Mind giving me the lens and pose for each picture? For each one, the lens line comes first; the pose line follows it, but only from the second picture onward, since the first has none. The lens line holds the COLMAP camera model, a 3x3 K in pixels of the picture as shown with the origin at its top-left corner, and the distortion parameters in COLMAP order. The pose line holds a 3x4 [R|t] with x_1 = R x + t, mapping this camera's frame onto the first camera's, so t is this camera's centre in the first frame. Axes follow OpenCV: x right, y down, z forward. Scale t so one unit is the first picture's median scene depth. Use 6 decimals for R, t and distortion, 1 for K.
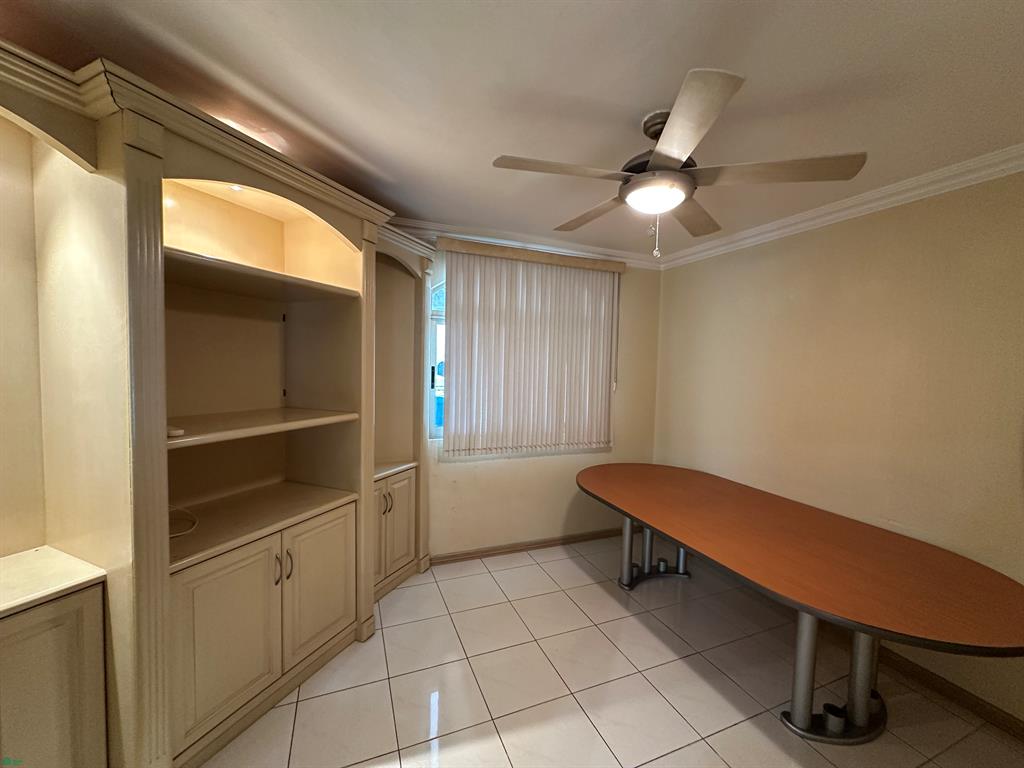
lens RADIAL K [[409.2, 0, 512.4], [0, 409.2, 386.0], [0, 0, 1]] dist [-0.001848, 0.000095]
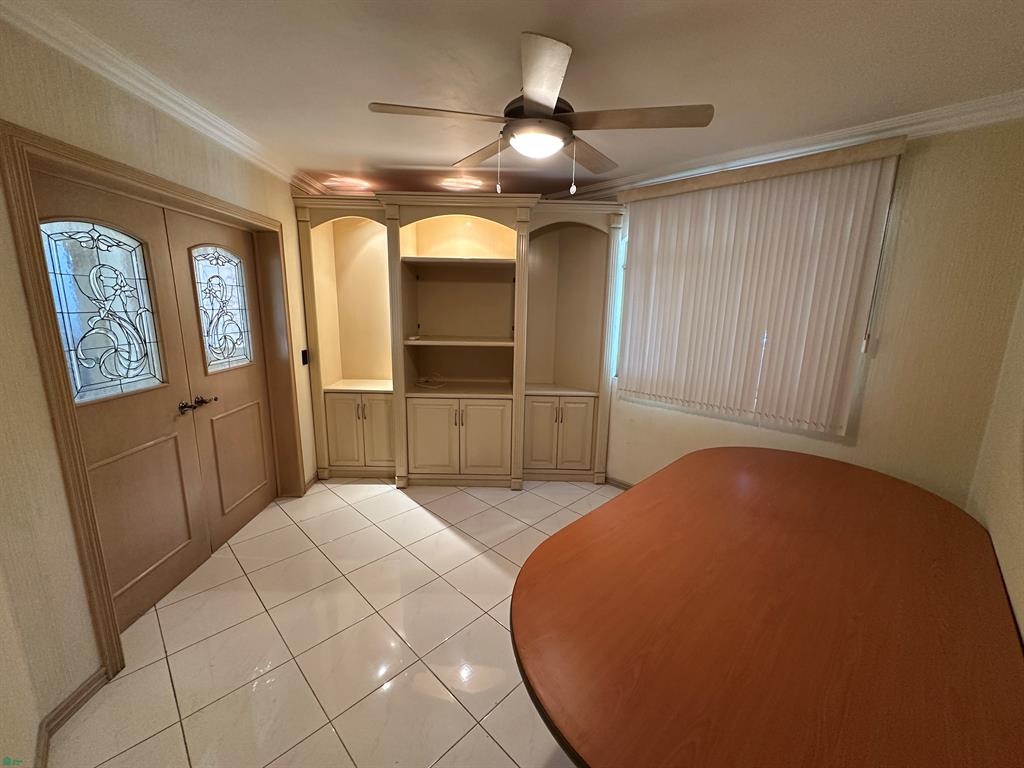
lens RADIAL K [[409.2, 0, 508.9], [0, 409.2, 385.2], [0, 0, 1]] dist [-0.001848, 0.000095]
pose [[0.396388, 0.162647, -0.903561, 0.734042], [-0.058994, 0.986661, 0.151725, -0.003627], [0.916186, -0.006837, 0.400696, 0.276271]]
